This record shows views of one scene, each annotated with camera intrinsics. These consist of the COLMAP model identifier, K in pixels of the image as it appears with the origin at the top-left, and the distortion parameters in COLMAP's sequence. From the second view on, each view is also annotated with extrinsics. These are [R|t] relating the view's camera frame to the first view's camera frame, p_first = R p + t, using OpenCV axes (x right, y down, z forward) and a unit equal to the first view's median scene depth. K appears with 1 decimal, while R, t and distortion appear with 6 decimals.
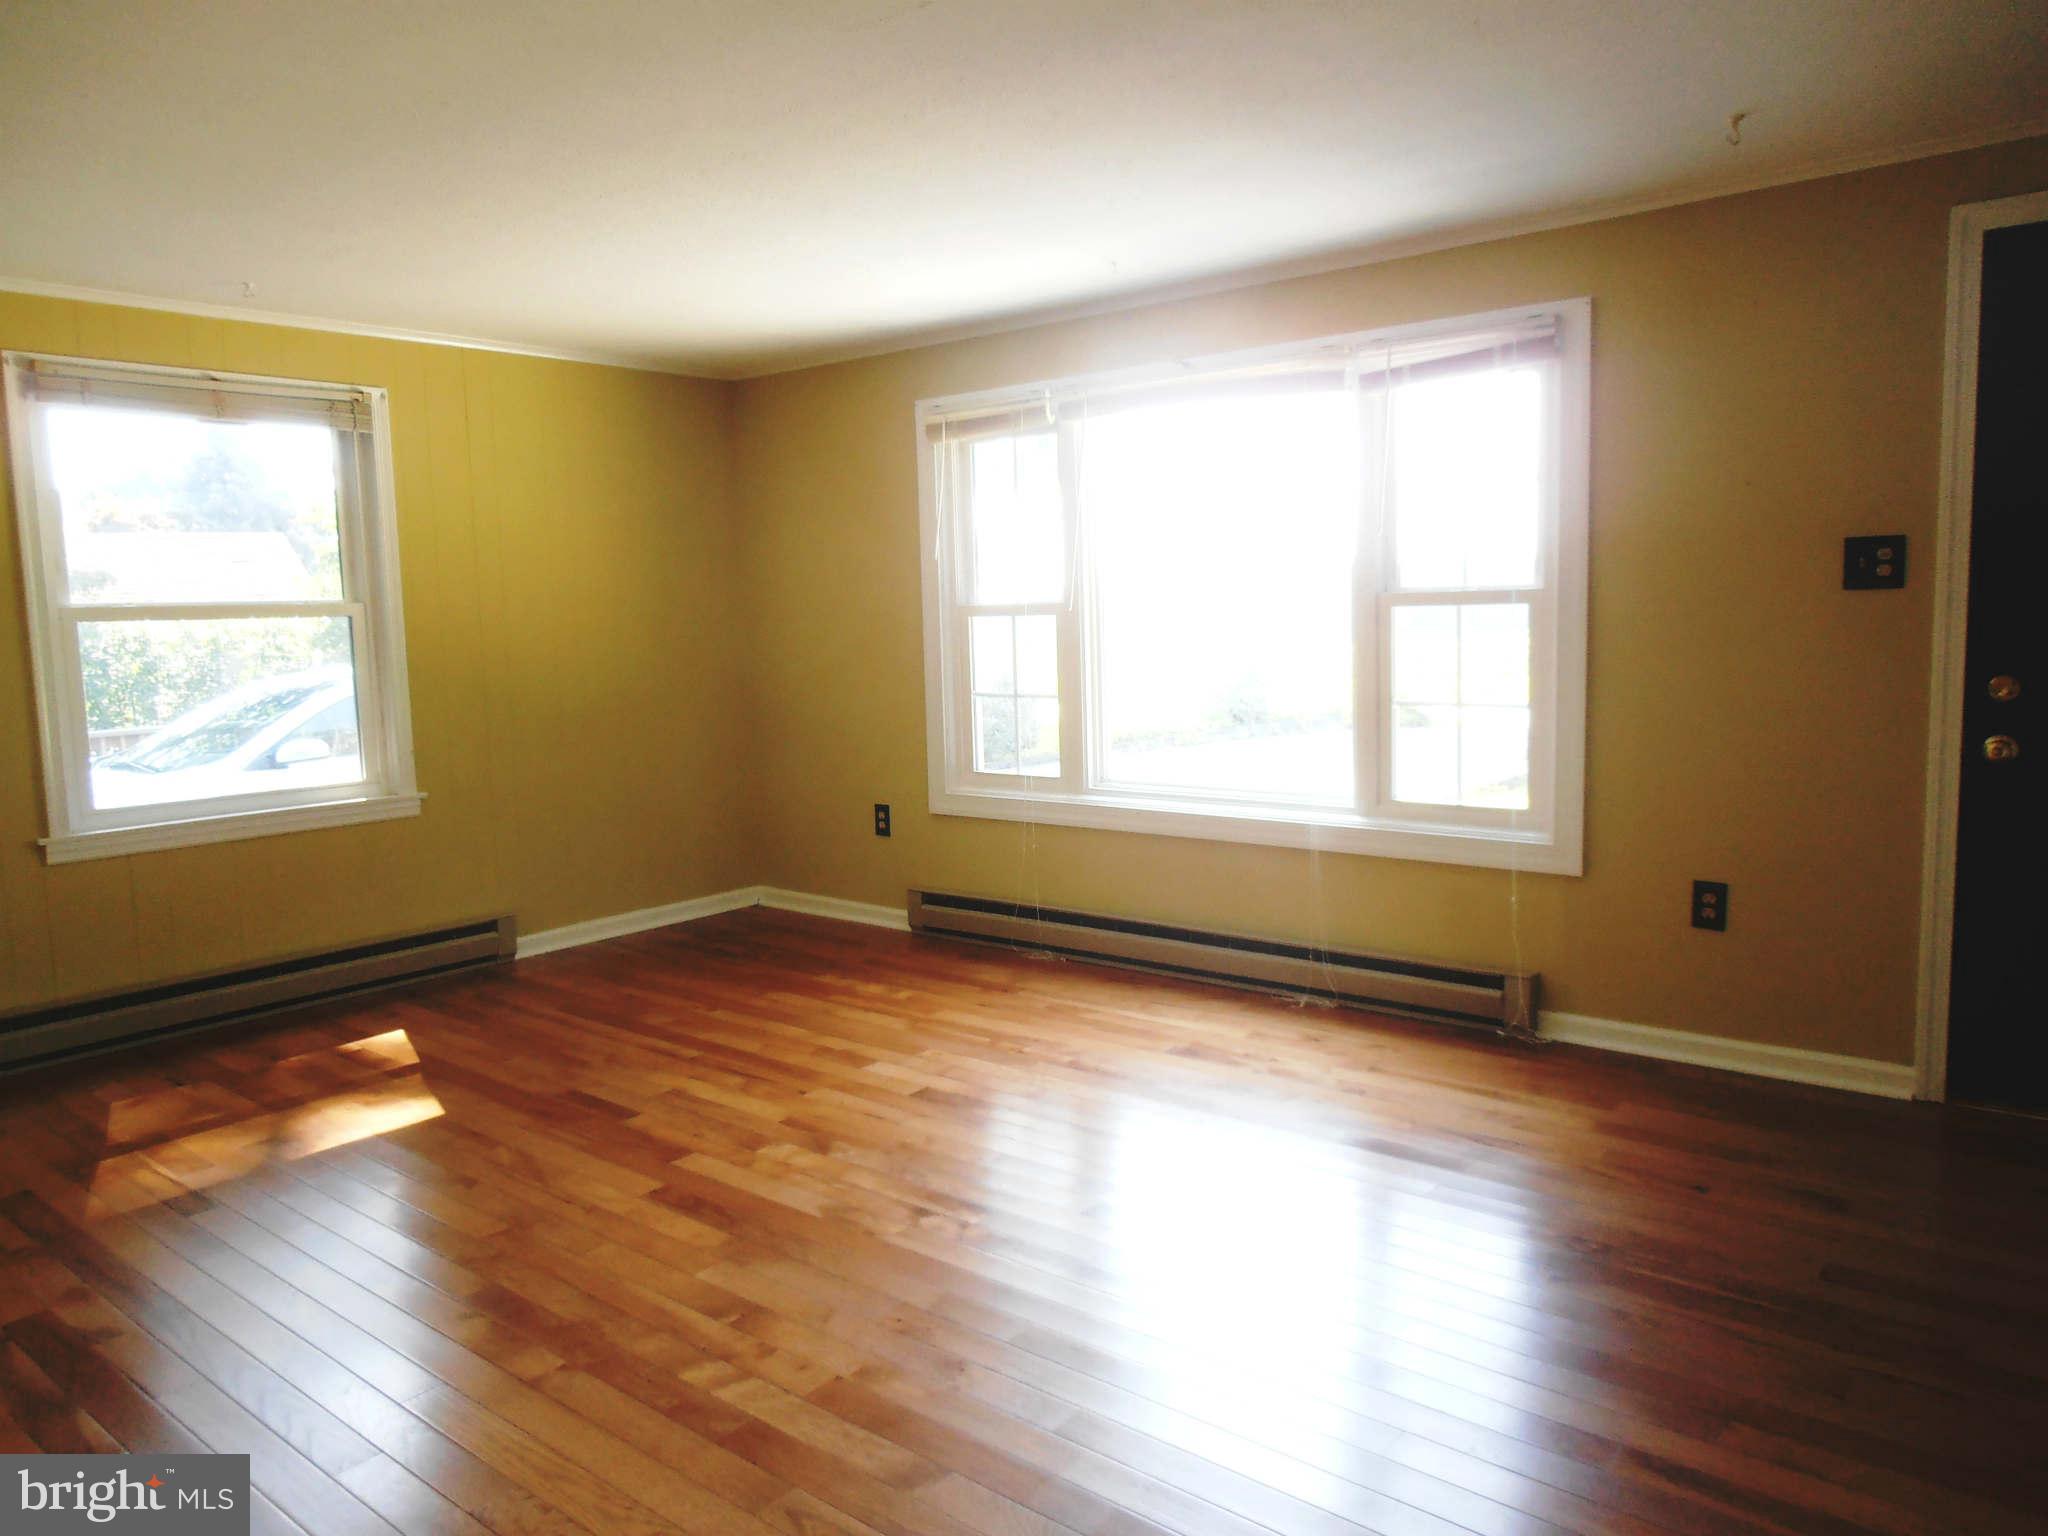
lens RADIAL K [[1436.0, 0, 1018.3], [0, 1436.0, 768.7], [0, 0, 1]] dist [-0.010625, 0.002060]
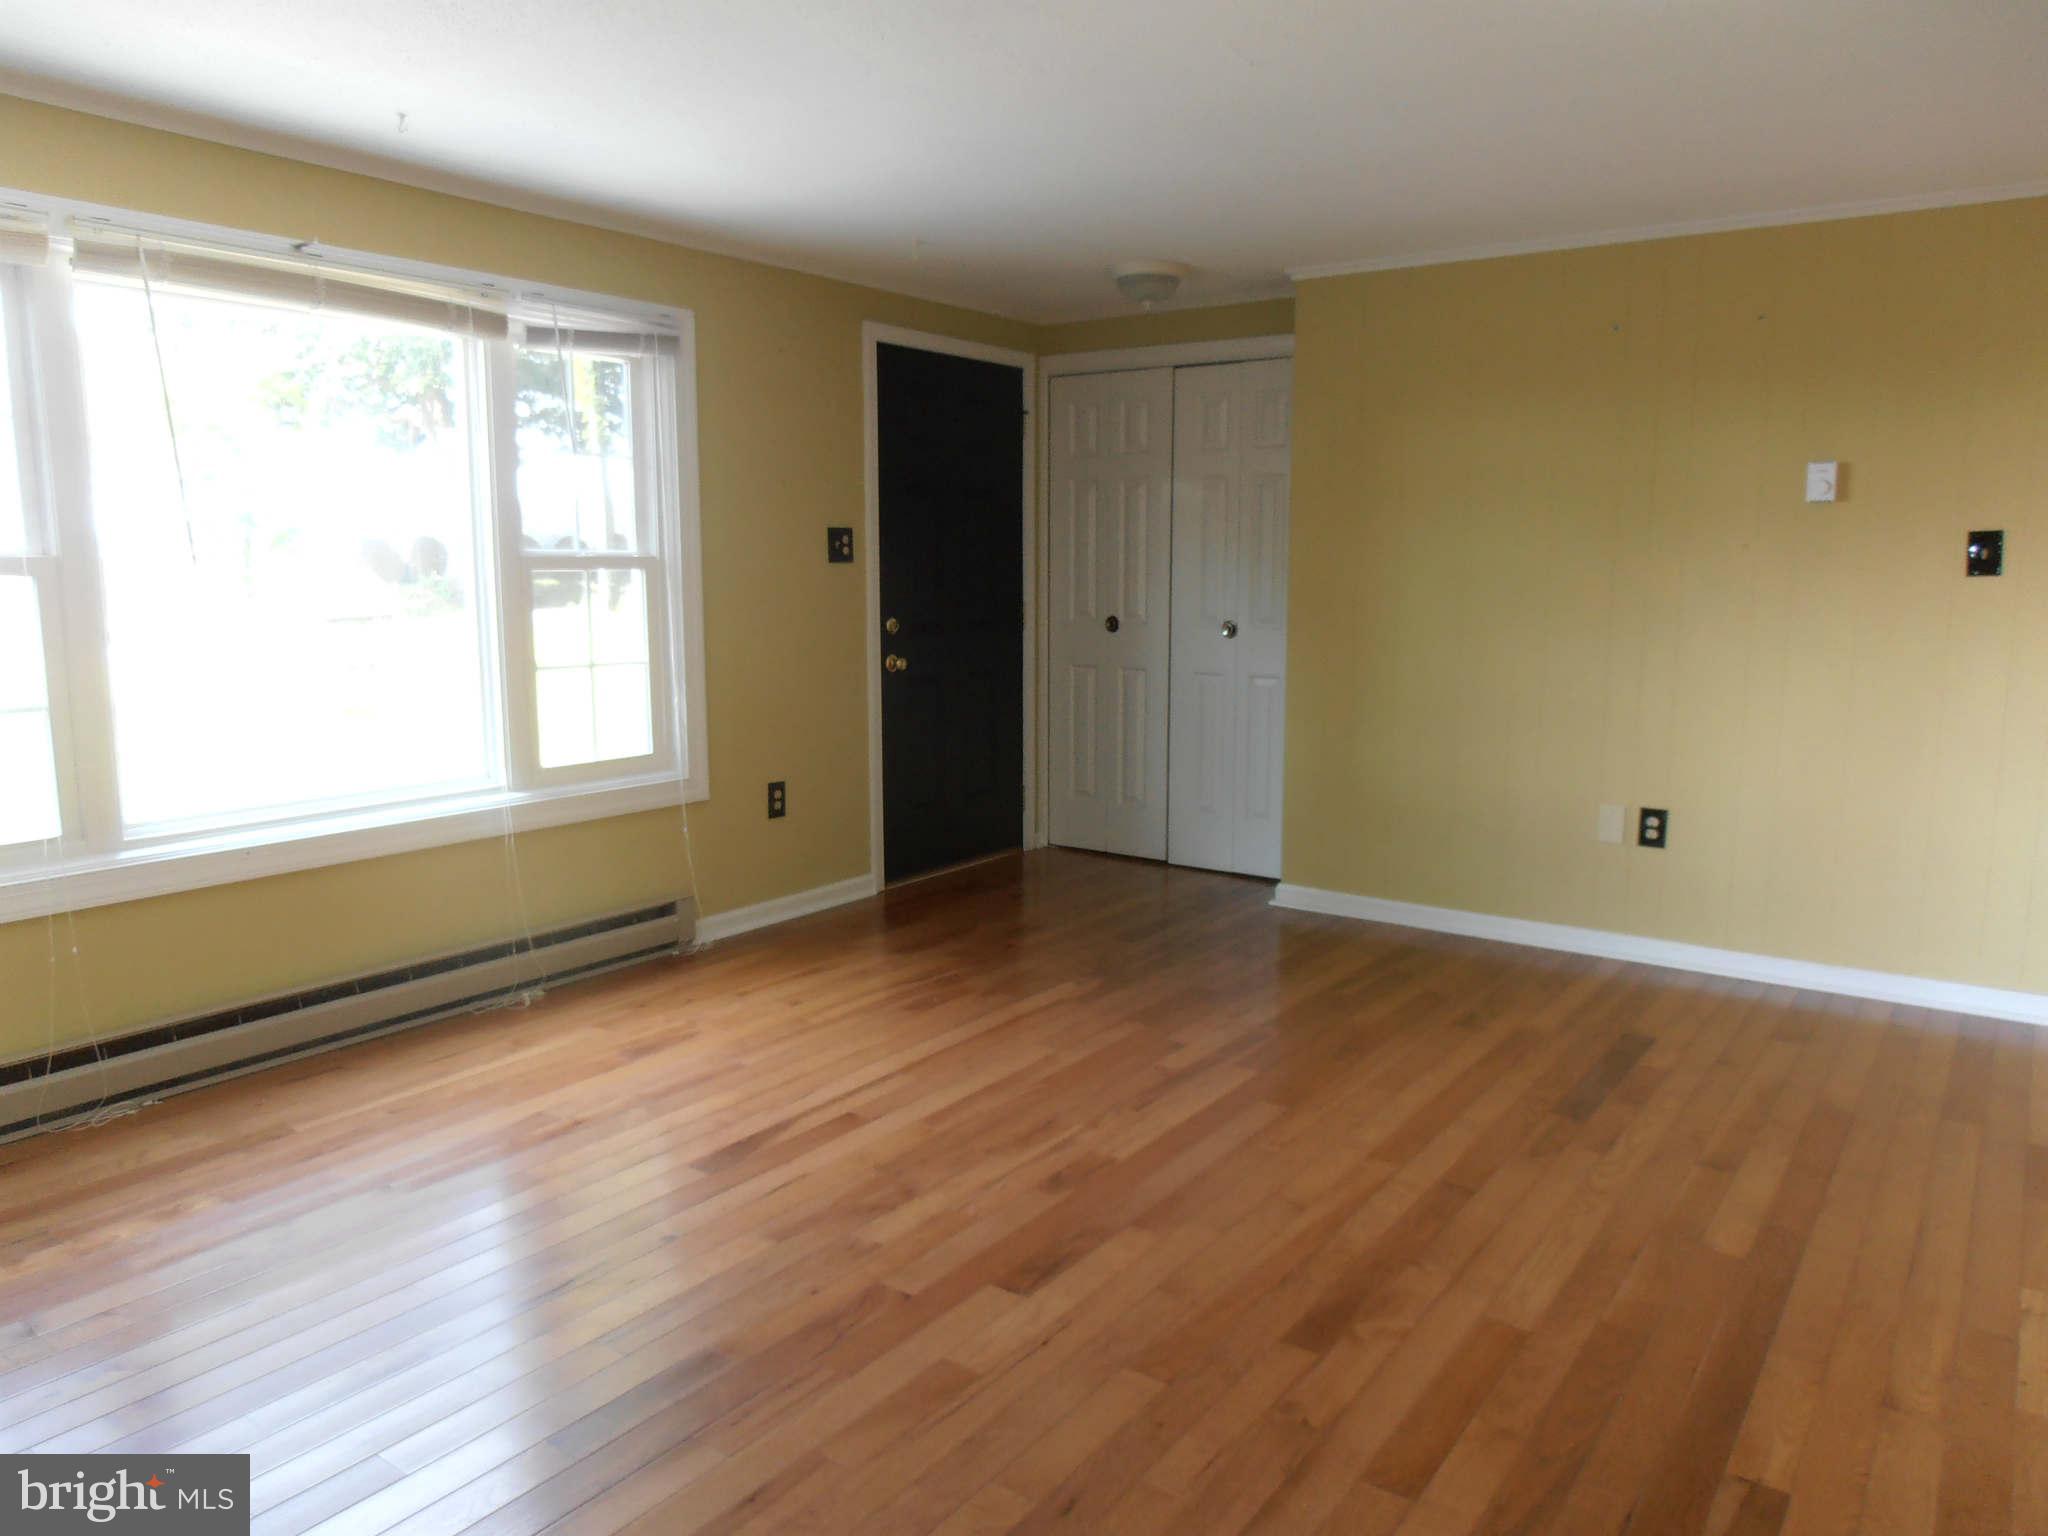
lens RADIAL K [[1436.0, 0, 1002.7], [0, 1436.0, 767.1], [0, 0, 1]] dist [-0.010625, 0.002060]
pose [[-0.056059, -0.113617, 0.991942, -0.781868], [0.120097, 0.985523, 0.119669, -0.062955], [-0.991178, 0.125838, -0.041603, 0.783907]]
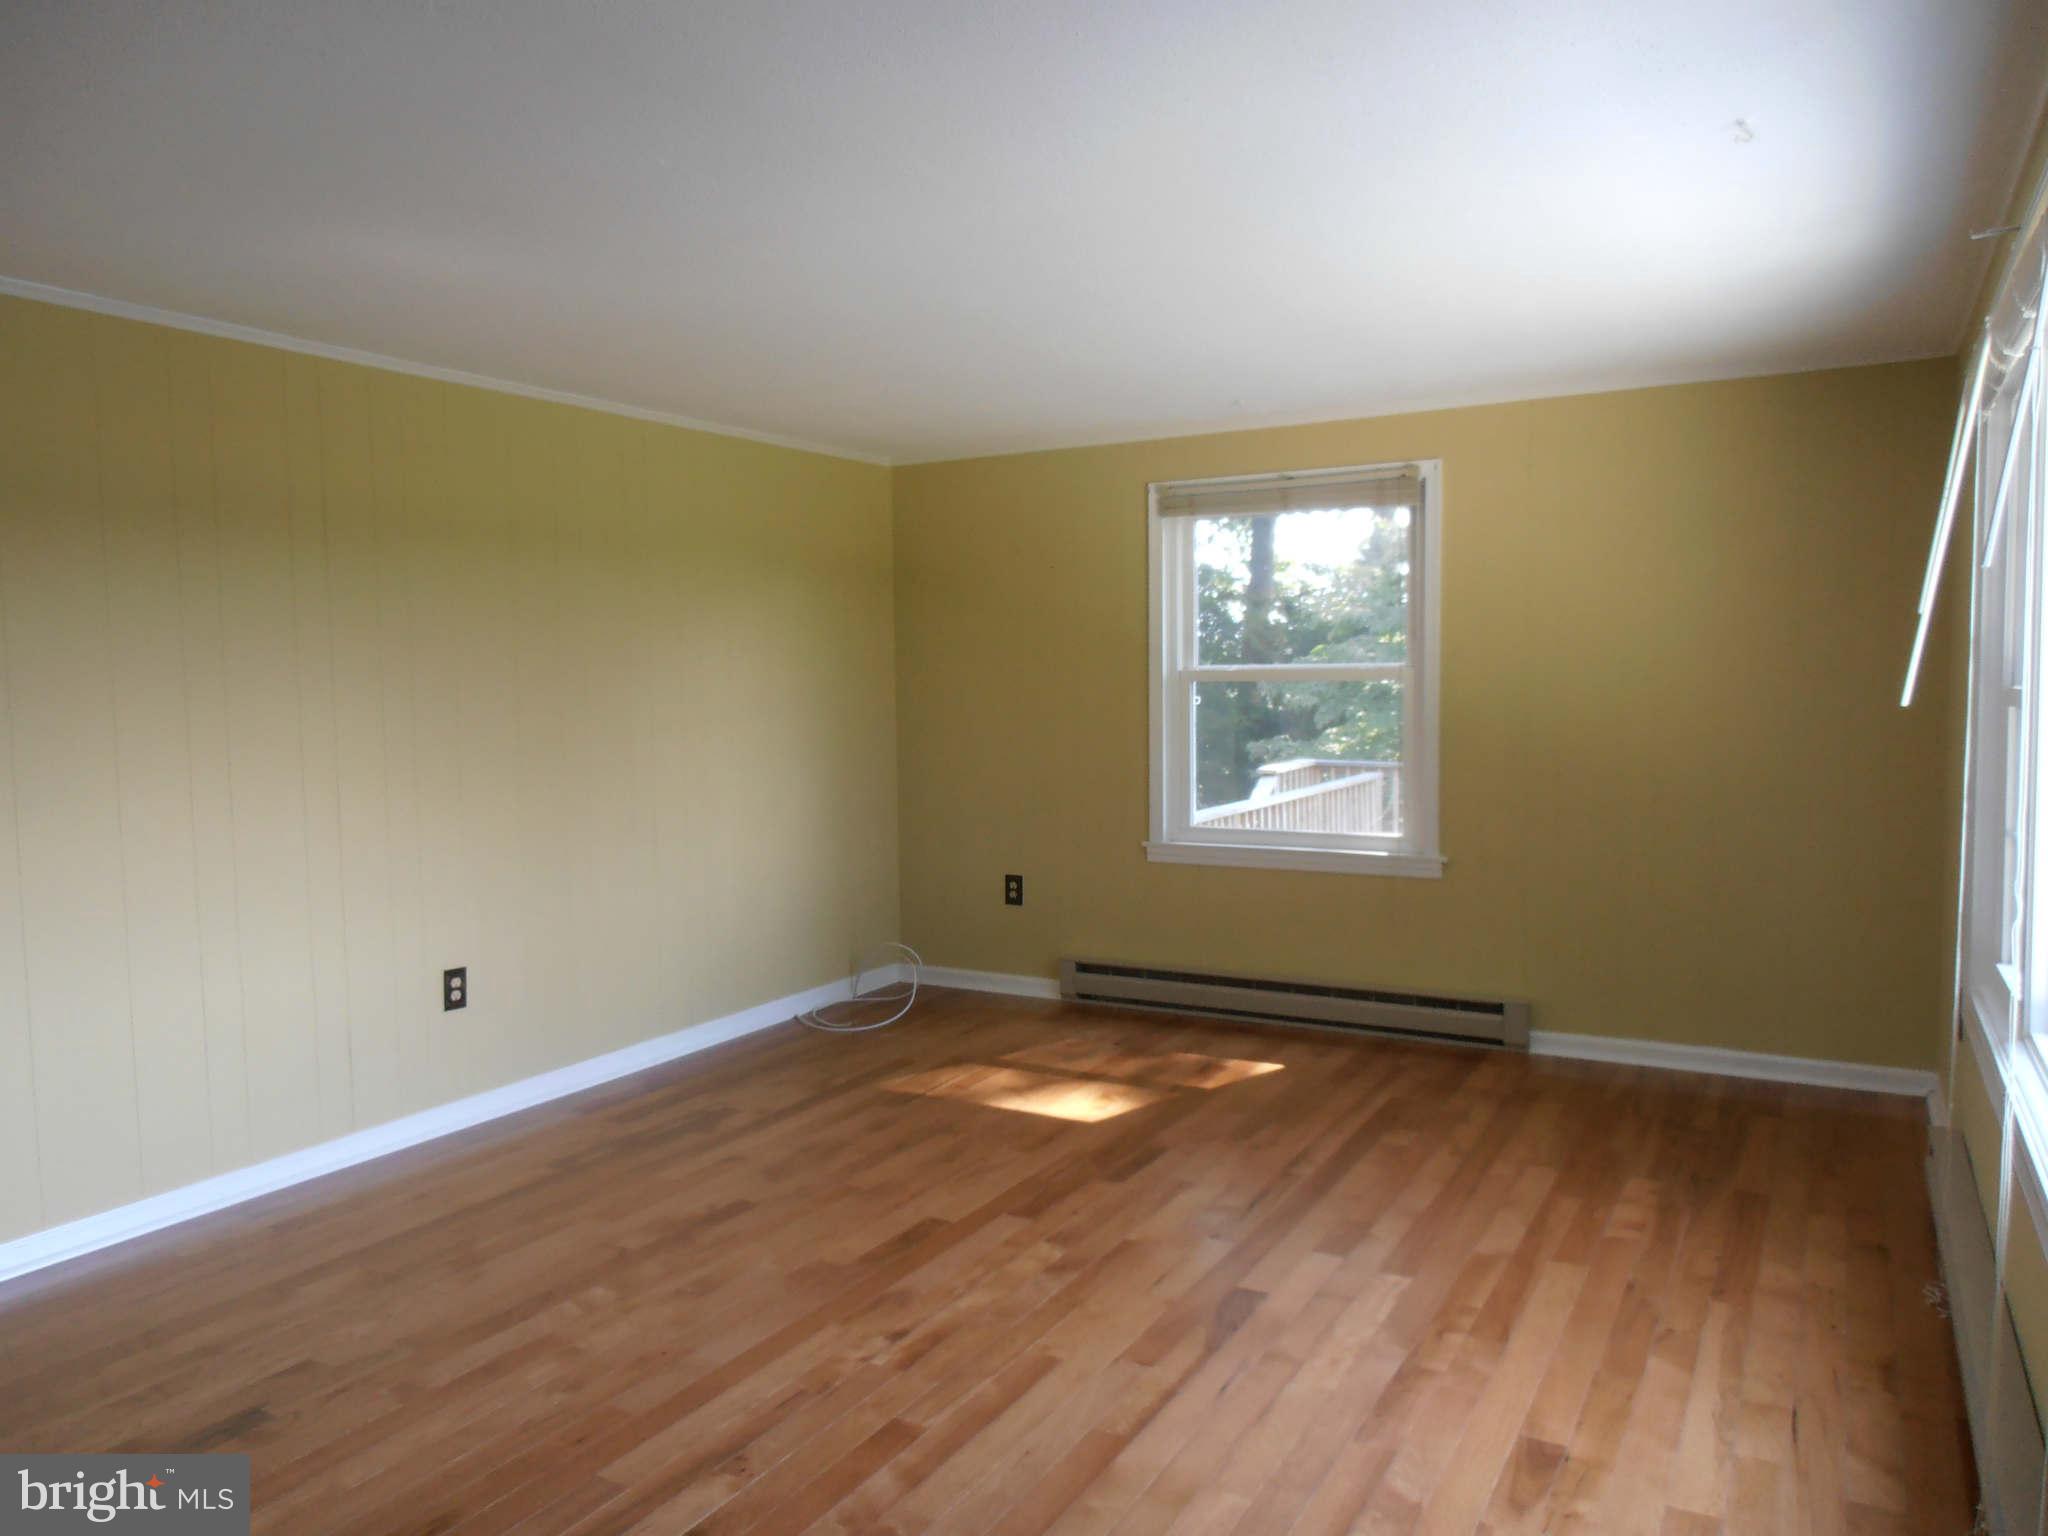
lens RADIAL K [[1436.0, 0, 1012.7], [0, 1436.0, 762.0], [0, 0, 1]] dist [-0.010625, 0.002060]
pose [[0.163721, 0.083233, -0.982989, 0.638886], [-0.100793, 0.992631, 0.067262, -0.106864], [0.981344, 0.088067, 0.170904, 0.656175]]
